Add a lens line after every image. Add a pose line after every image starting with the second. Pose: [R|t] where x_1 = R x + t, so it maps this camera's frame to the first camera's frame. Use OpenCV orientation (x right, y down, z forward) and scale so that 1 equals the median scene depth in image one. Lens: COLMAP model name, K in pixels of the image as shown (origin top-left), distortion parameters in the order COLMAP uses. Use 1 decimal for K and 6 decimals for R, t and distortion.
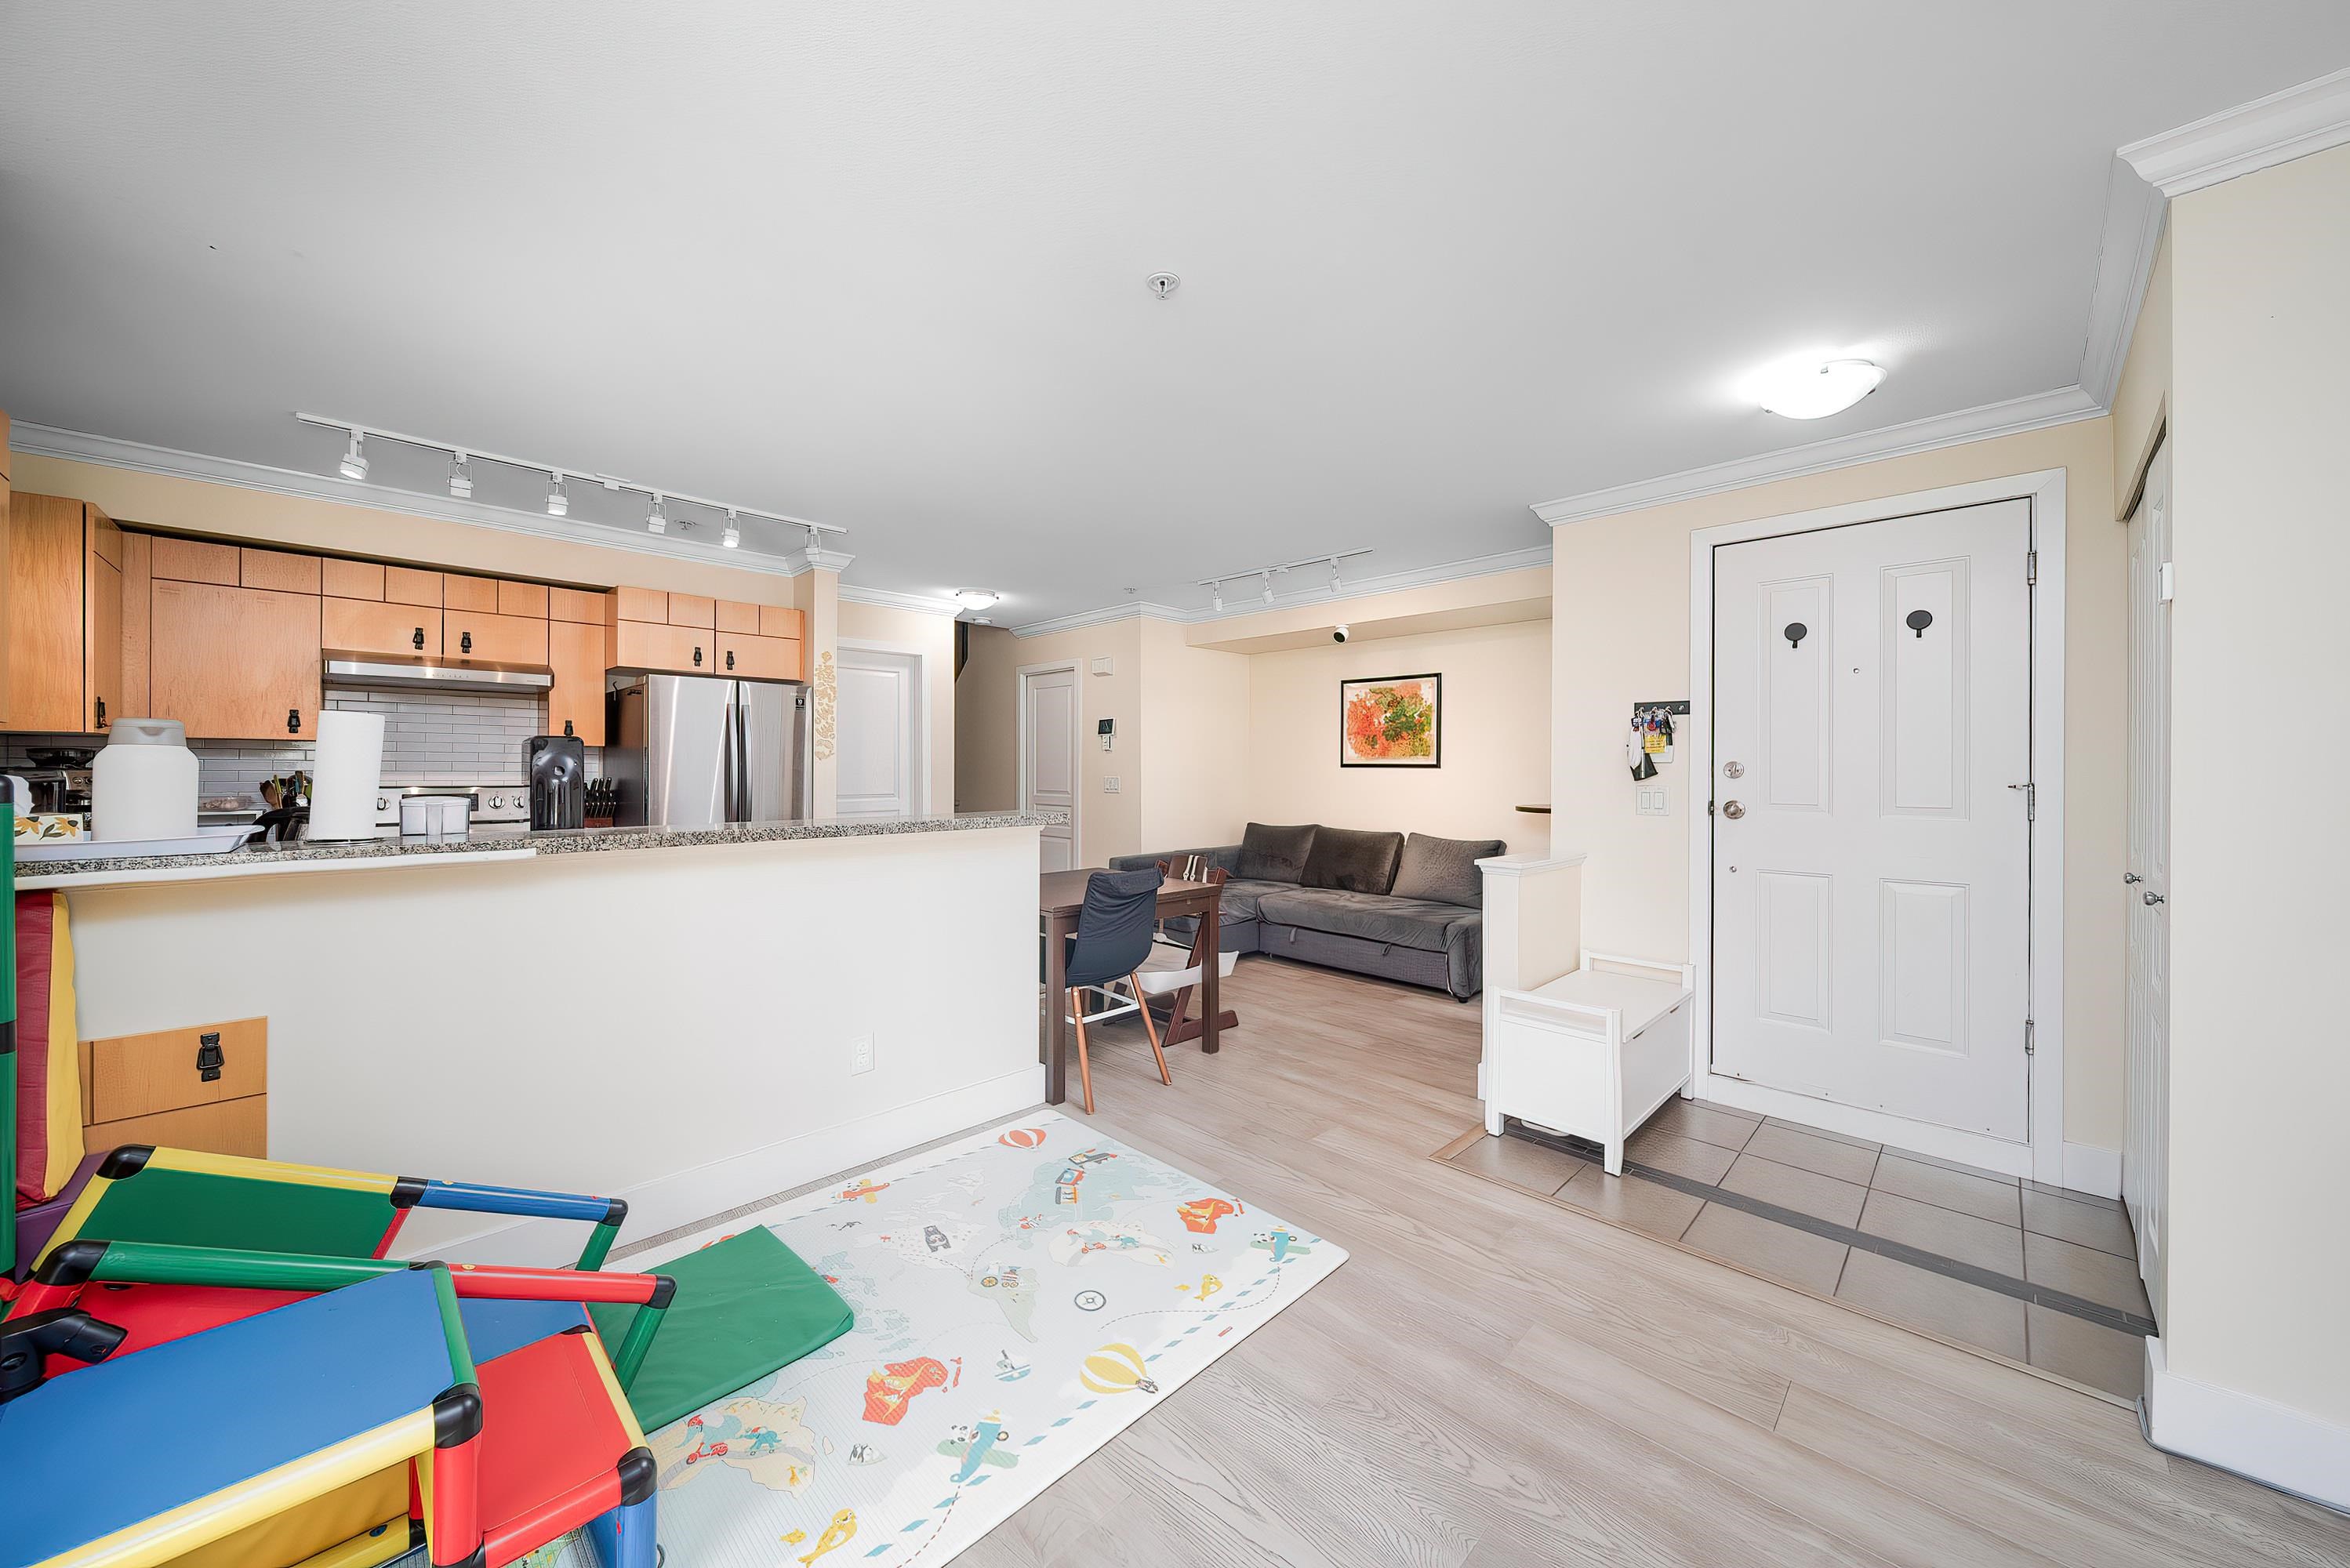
lens RADIAL K [[827.4, 0, 1183.0], [0, 827.4, 770.2], [0, 0, 1]] dist [-0.001322, -0.001714]
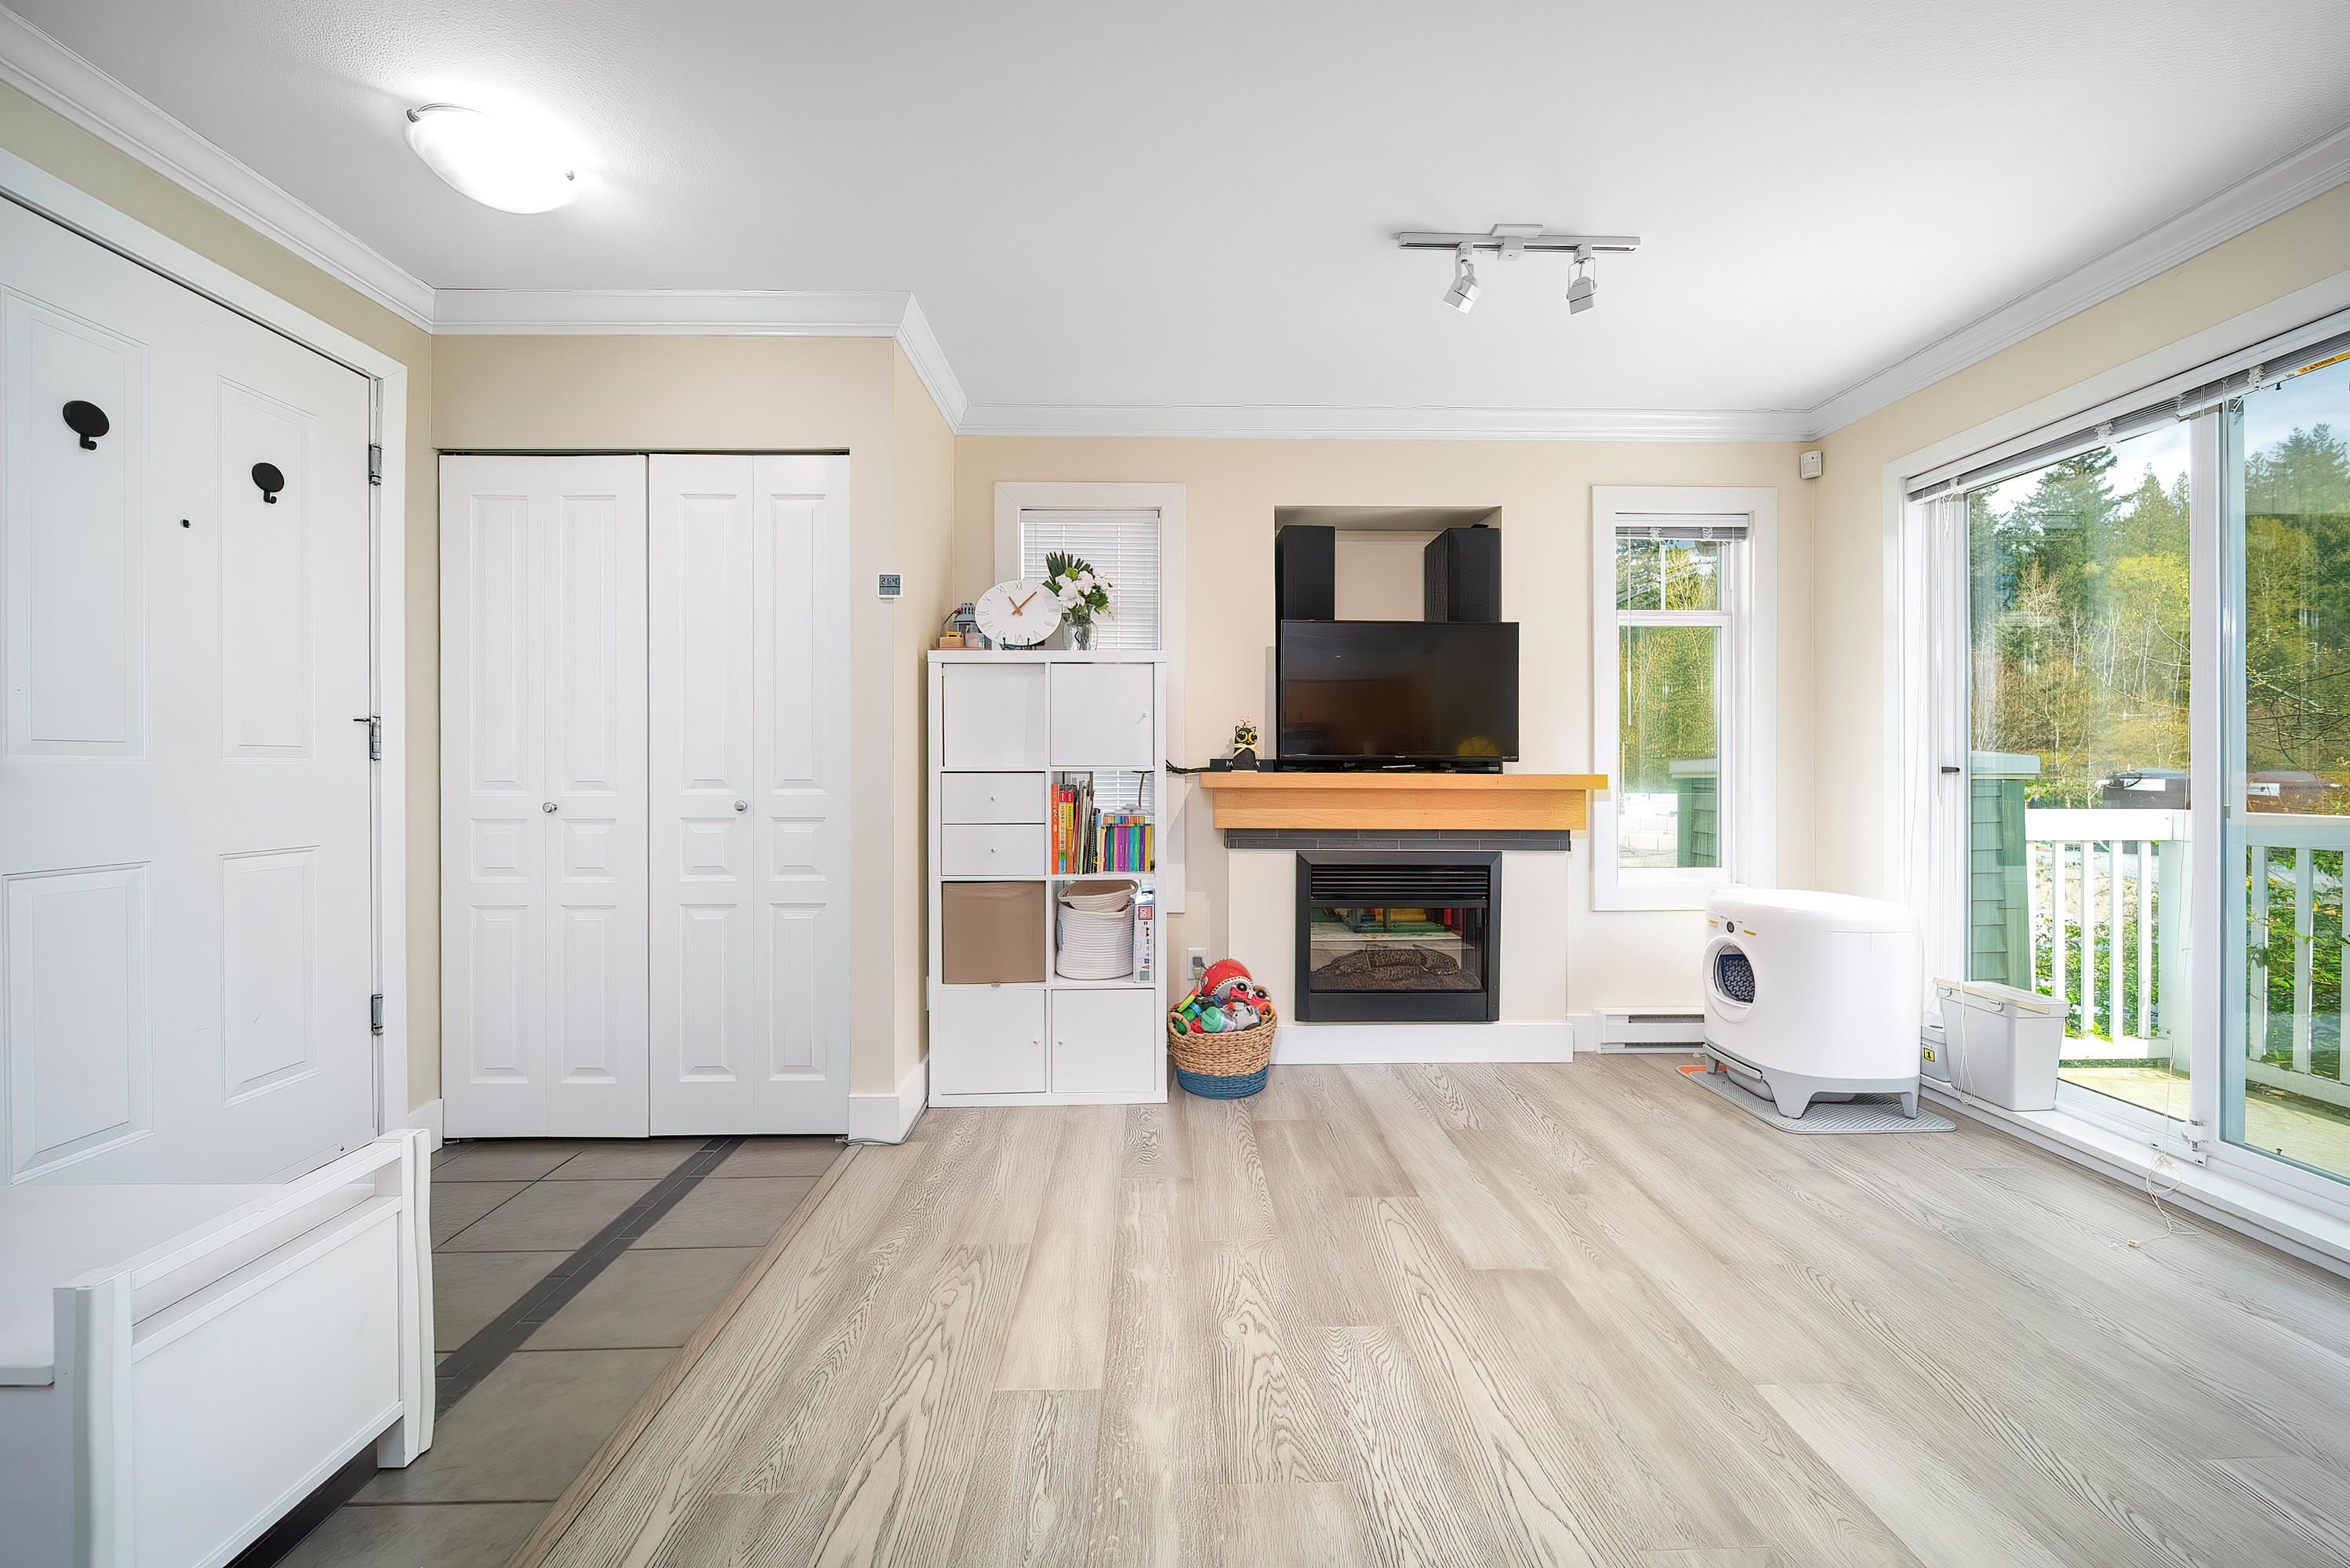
lens RADIAL K [[827.4, 0, 1177.6], [0, 827.4, 770.9], [0, 0, 1]] dist [-0.001322, -0.001714]
pose [[-0.719148, -0.003398, 0.694848, -0.105113], [-0.000783, 0.999991, 0.004080, 0.043946], [-0.694856, 0.002390, -0.719145, 0.676422]]
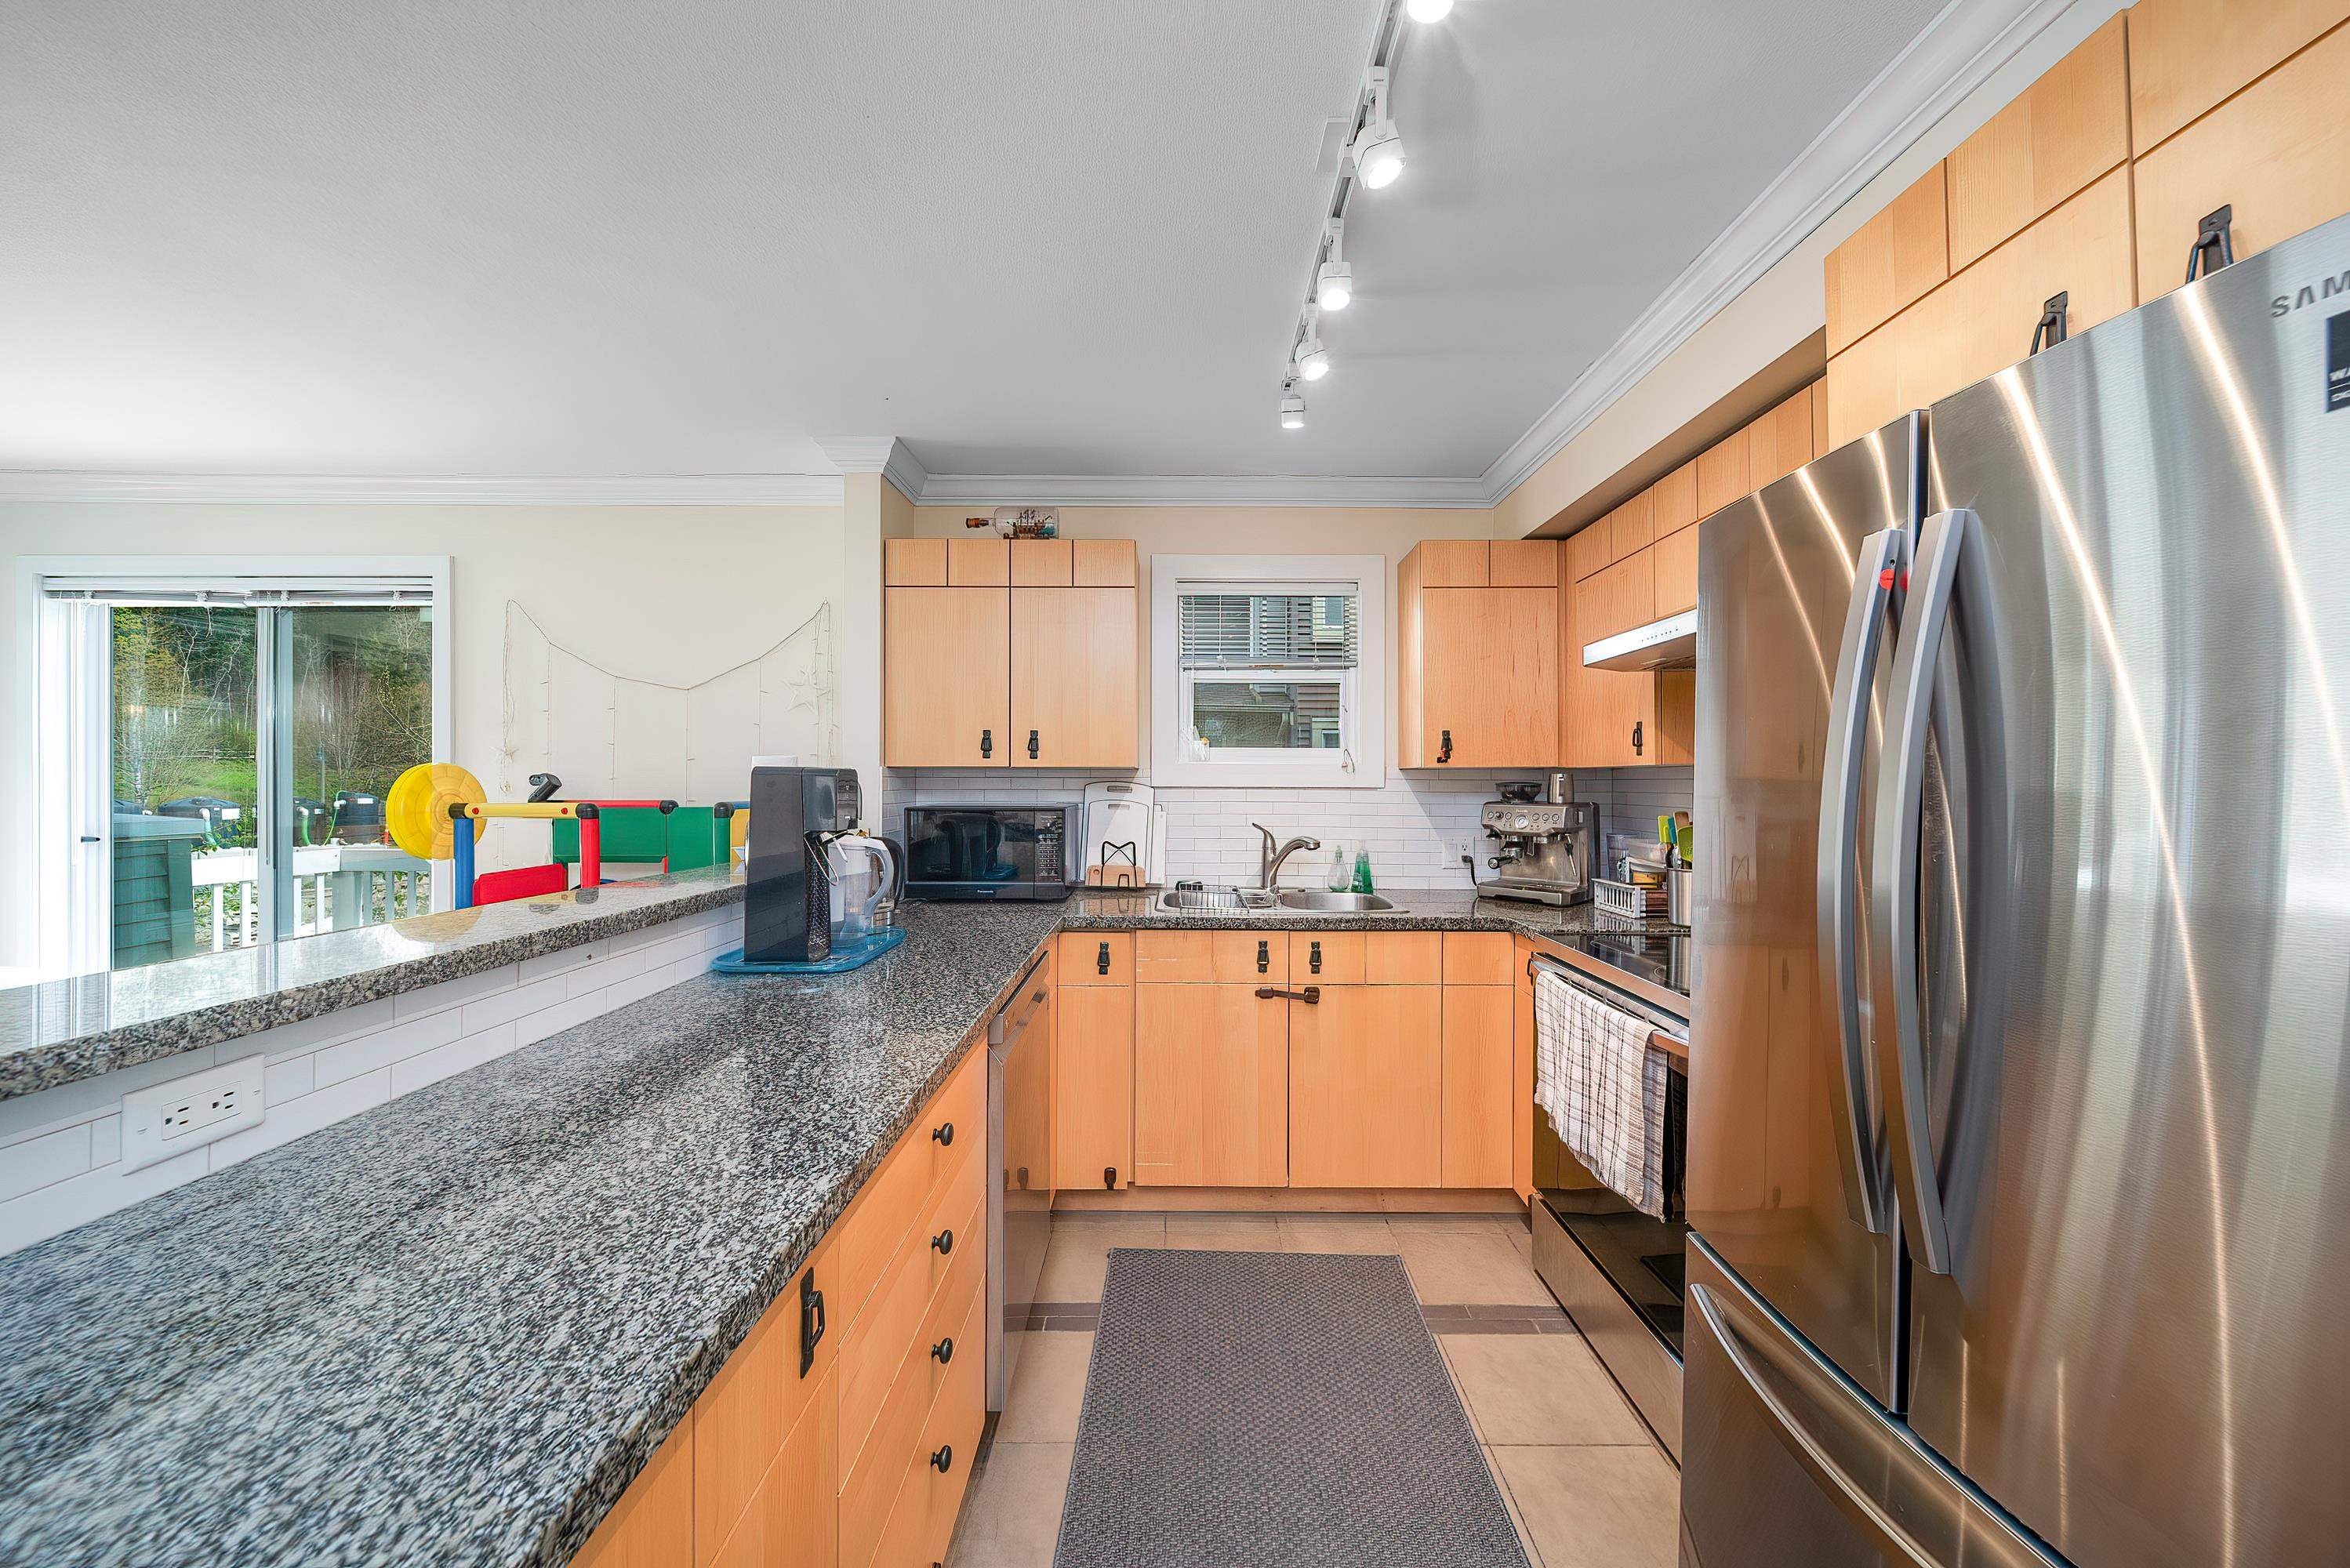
lens RADIAL K [[827.4, 0, 1184.4], [0, 827.4, 782.9], [0, 0, 1]] dist [-0.001322, -0.001714]
pose [[-0.707020, -0.005985, -0.707168, -0.275498], [-0.007378, 0.999972, -0.001086, -0.016168], [0.707155, 0.004450, -0.707045, 1.038746]]
